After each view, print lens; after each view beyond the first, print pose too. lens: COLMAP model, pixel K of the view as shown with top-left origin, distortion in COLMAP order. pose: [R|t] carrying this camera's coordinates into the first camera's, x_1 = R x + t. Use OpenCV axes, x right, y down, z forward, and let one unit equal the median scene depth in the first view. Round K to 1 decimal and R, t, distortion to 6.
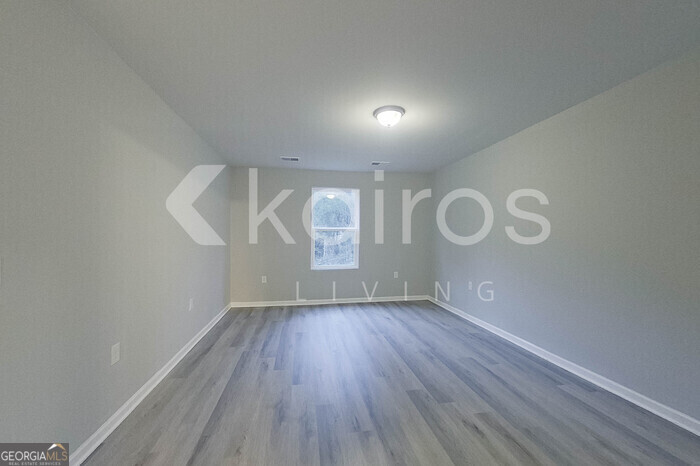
lens RADIAL K [[295.1, 0, 350.0], [0, 295.1, 233.0], [0, 0, 1]] dist [0.000035, -0.000014]
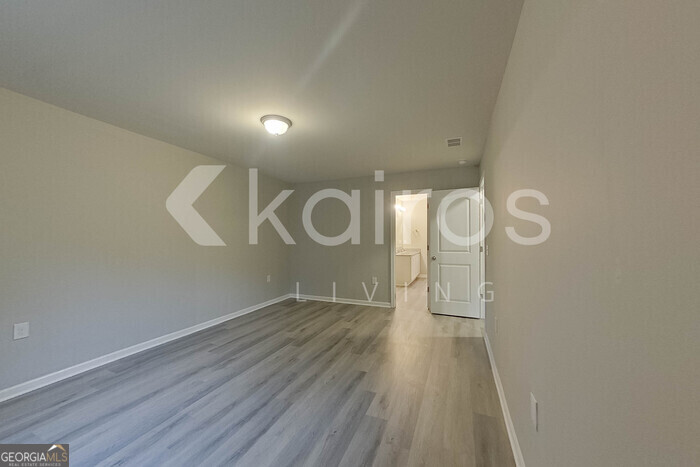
lens RADIAL K [[254.4, 0, 350.0], [0, 254.4, 233.5], [0, 0, 1]] dist [-0.000326, -0.000065]
pose [[-0.848357, 0.013124, 0.529261, -0.568401], [-0.000285, 0.999681, -0.025246, 0.005649], [-0.529424, -0.021568, -0.848083, 1.599008]]
